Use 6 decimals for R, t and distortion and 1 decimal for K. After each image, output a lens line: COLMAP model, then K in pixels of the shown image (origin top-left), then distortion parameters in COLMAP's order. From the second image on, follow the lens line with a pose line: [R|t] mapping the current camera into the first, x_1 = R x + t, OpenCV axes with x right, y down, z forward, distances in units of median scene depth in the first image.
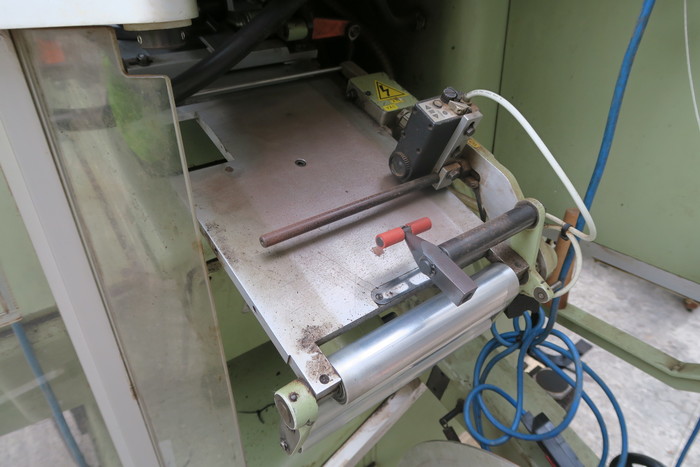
lens RADIAL K [[475.0, 0, 351.3], [0, 475.0, 232.0], [0, 0, 1]] dist [-0.035925, -0.000769]
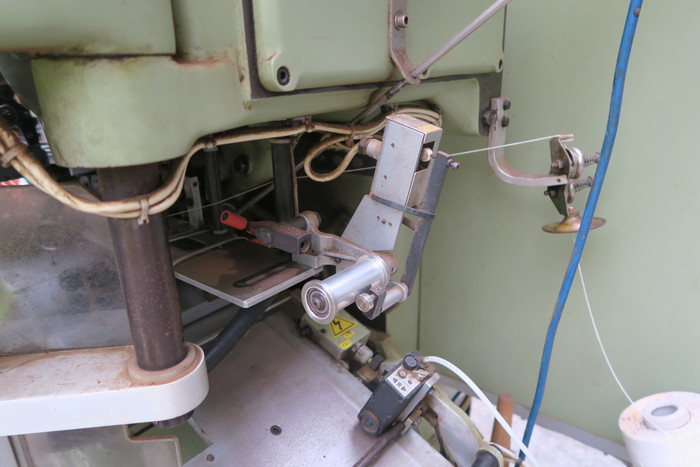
lens RADIAL K [[480.2, 0, 353.2], [0, 480.2, 234.2], [0, 0, 1]] dist [-0.027014, 0.005605]
pose [[0.971938, -0.070677, 0.224369, -0.146278], [0.105630, 0.983358, -0.147817, -0.393328], [-0.210188, 0.167369, 0.963228, -0.117105]]
